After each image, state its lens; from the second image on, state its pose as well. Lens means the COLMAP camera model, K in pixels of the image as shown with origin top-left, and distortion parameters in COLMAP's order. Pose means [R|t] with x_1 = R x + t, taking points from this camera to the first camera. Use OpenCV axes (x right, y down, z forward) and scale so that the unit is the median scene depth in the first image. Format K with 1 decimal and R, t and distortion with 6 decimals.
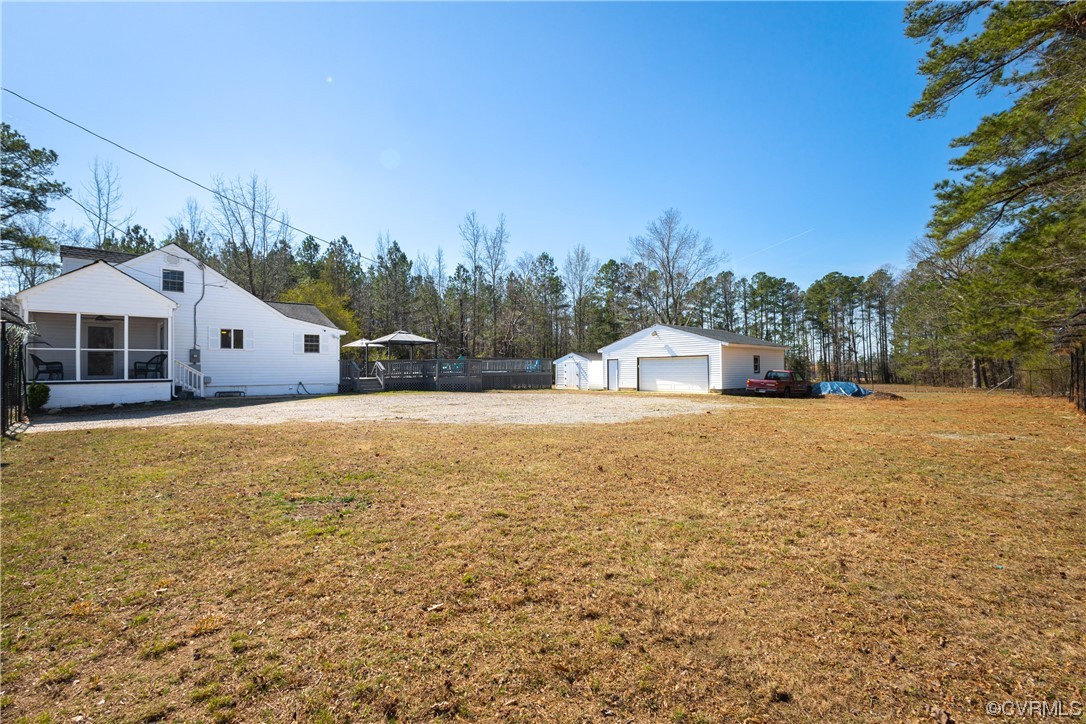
lens RADIAL K [[510.0, 0, 541.5], [0, 510.0, 361.1], [0, 0, 1]] dist [0.015271, -0.003454]
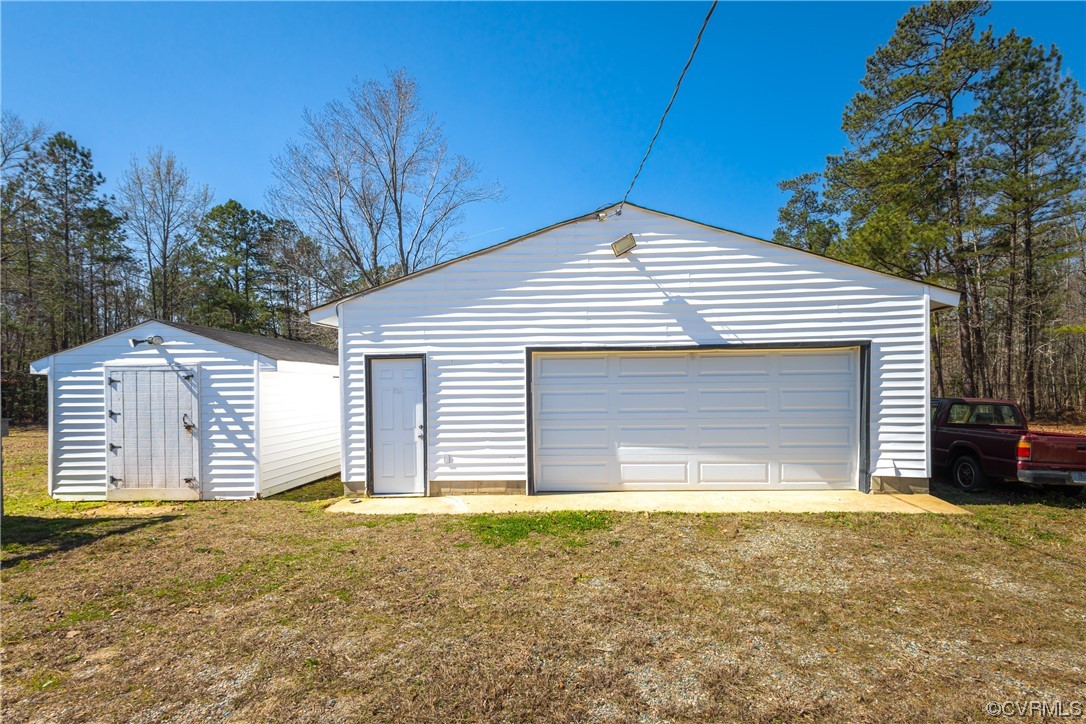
lens RADIAL K [[510.0, 0, 571.3], [0, 510.0, 388.5], [0, 0, 1]] dist [0.015271, -0.003454]
pose [[0.729573, -0.007147, 0.683866, 0.041934], [-0.006402, 0.999830, 0.017279, 0.006148], [-0.683873, -0.016984, 0.729403, 0.768102]]
